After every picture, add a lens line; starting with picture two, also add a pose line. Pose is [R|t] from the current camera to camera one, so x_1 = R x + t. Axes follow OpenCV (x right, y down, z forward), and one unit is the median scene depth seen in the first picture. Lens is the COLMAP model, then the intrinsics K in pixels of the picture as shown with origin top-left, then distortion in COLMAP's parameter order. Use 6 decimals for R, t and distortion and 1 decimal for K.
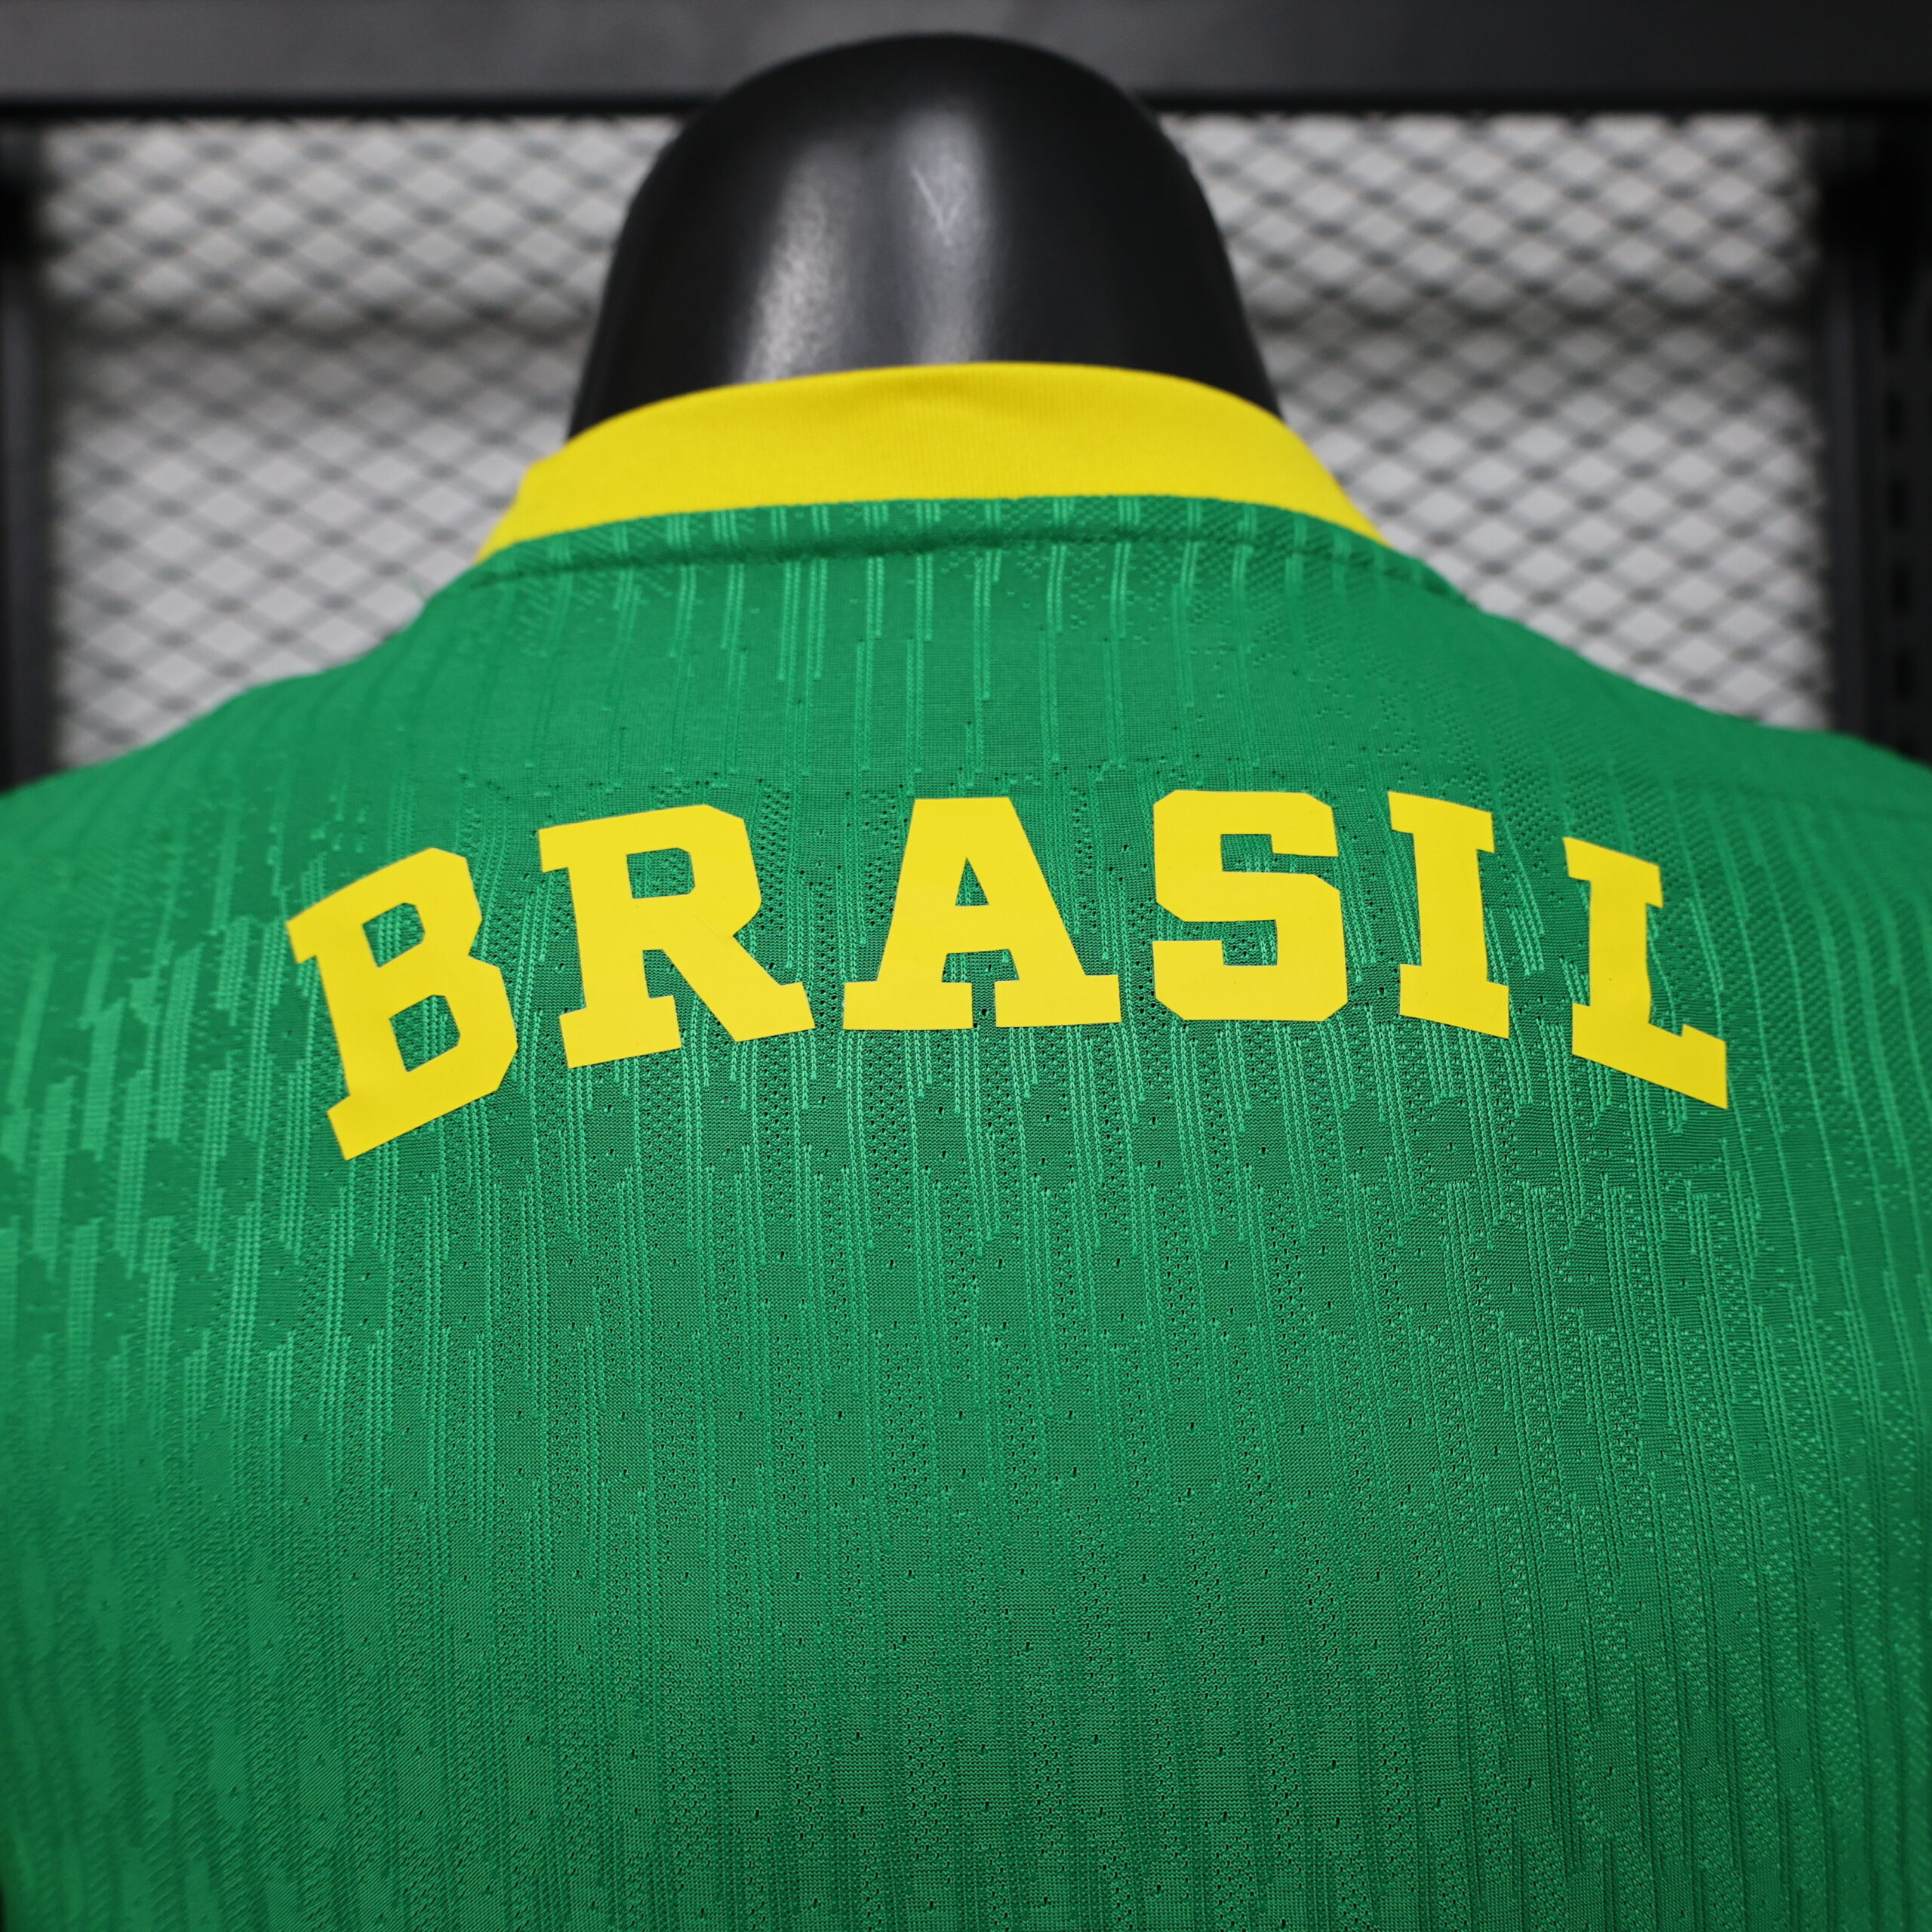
lens RADIAL K [[2054.3, 0, 969.9], [0, 2054.3, 1006.7], [0, 0, 1]] dist [-0.011652, 0.012868]
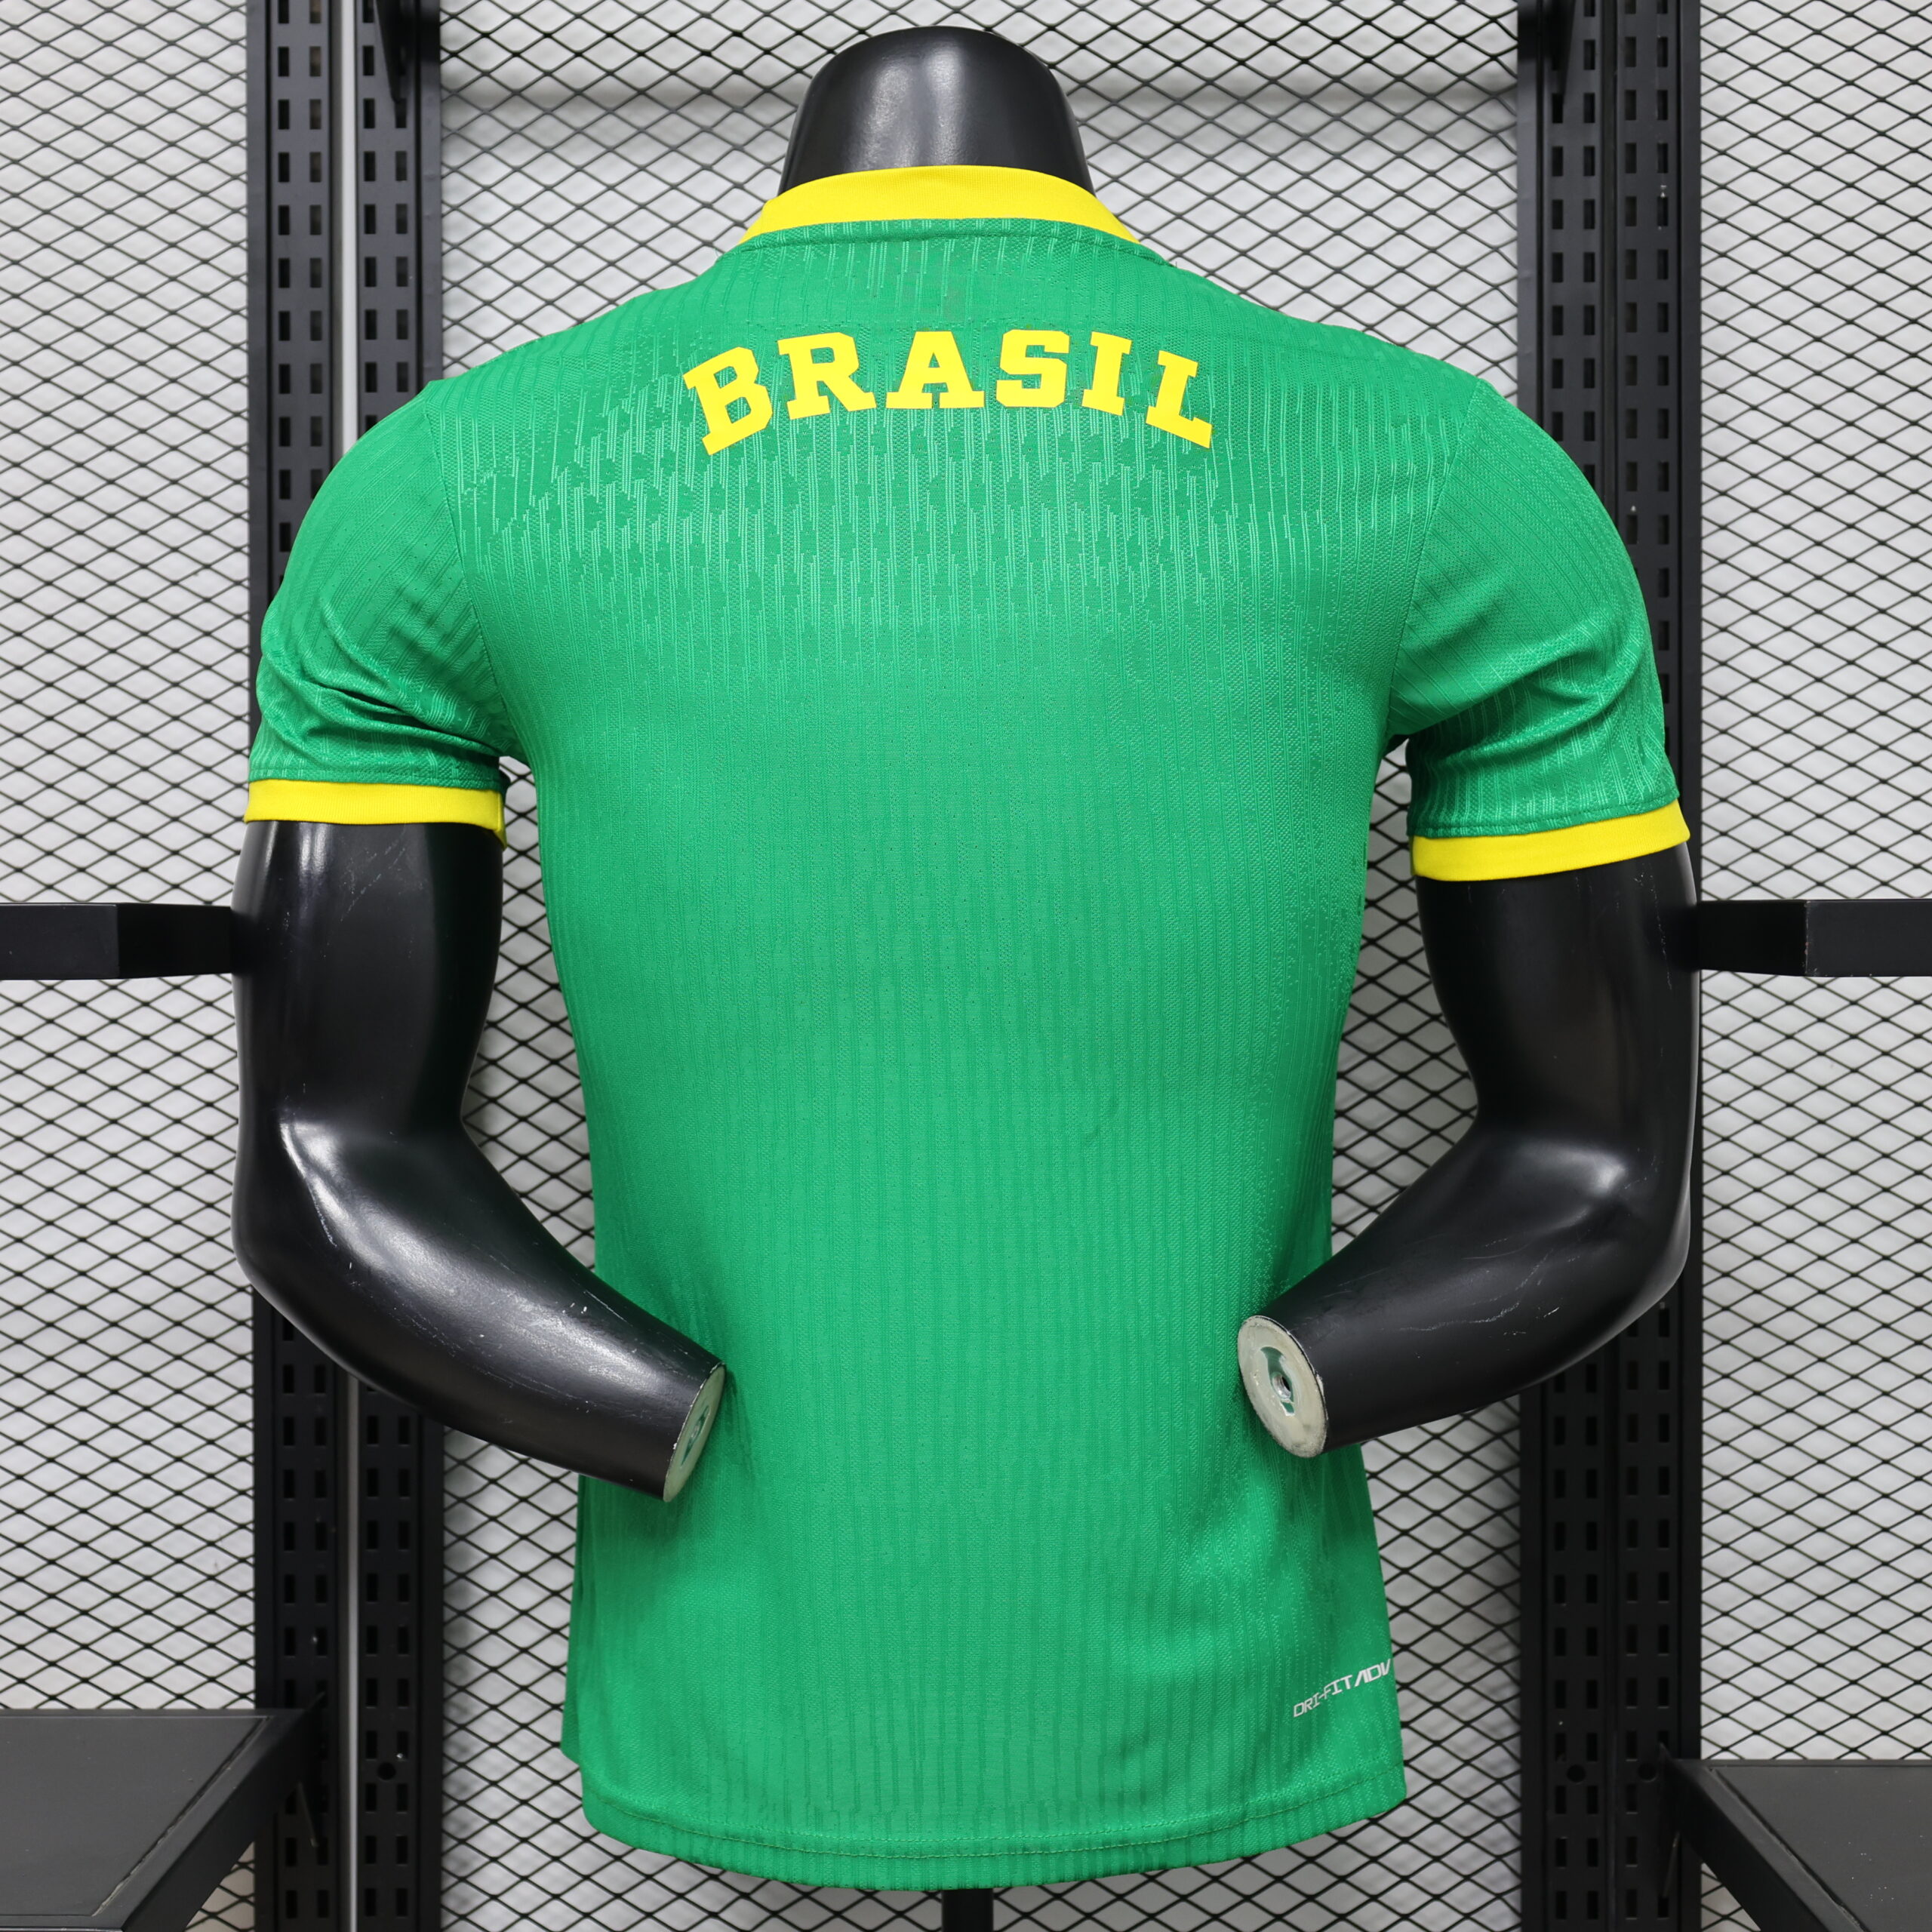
lens RADIAL K [[2770.1, 0, 966.0], [0, 2770.1, 966.0], [0, 0, 1]] dist [-0.034348, -0.069053]
pose [[0.998013, 0.026973, -0.056949, 0.278743], [-0.024515, 0.998755, 0.043435, 0.594817], [0.058050, -0.041953, 0.997432, -2.761302]]
